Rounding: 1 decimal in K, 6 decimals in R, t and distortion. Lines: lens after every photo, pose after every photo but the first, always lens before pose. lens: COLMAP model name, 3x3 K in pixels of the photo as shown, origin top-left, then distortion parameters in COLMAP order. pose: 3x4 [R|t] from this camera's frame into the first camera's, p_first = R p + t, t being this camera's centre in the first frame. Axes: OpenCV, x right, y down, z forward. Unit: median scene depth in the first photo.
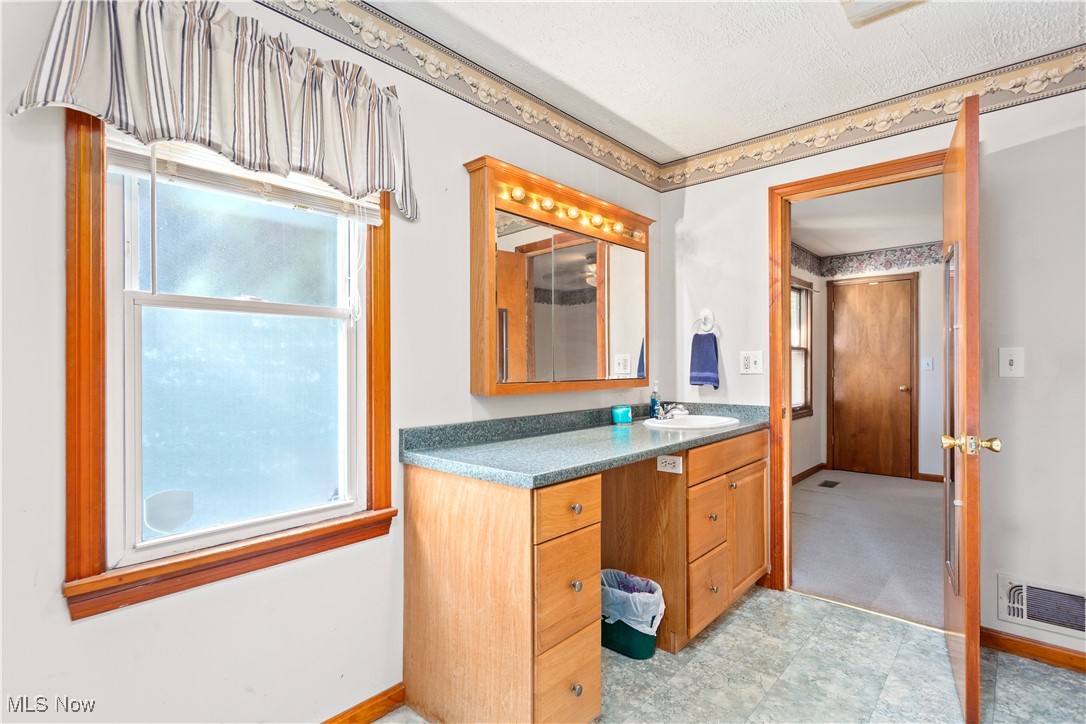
lens RADIAL K [[521.8, 0, 542.7], [0, 521.8, 364.2], [0, 0, 1]] dist [0.002492, 0.001075]
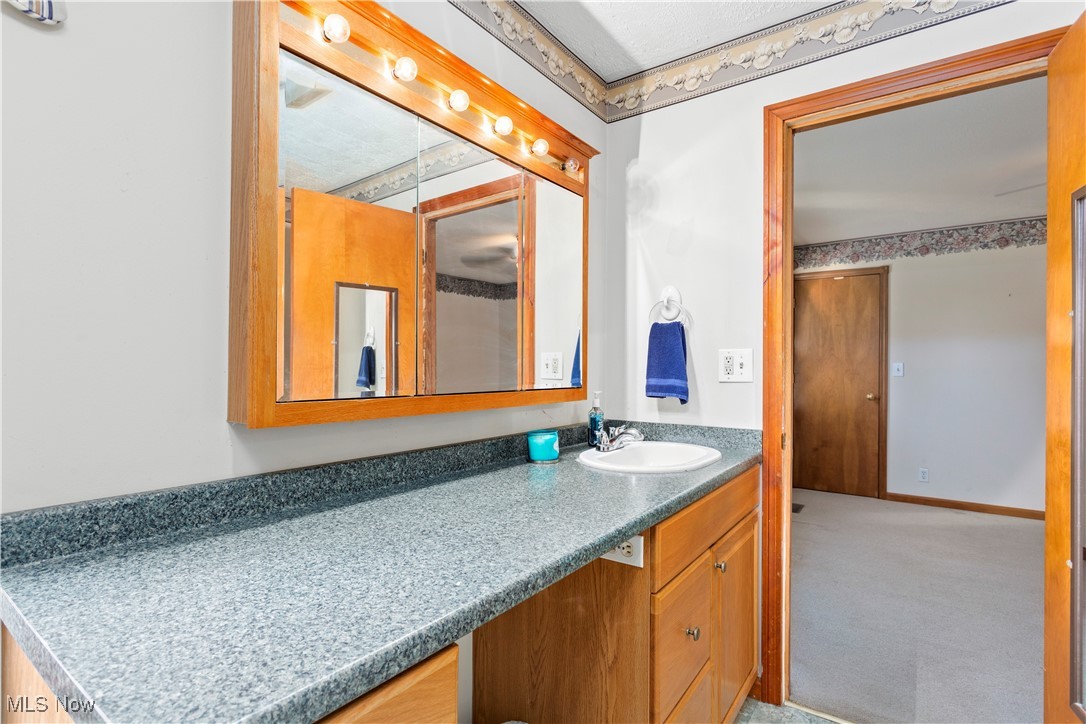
lens RADIAL K [[521.8, 0, 540.6], [0, 521.8, 363.9], [0, 0, 1]] dist [0.002492, 0.001075]
pose [[0.994328, 0.010822, 0.105806, 0.070392], [-0.010444, 0.999937, -0.004127, 0.000474], [-0.105844, 0.002998, 0.994378, 0.328654]]
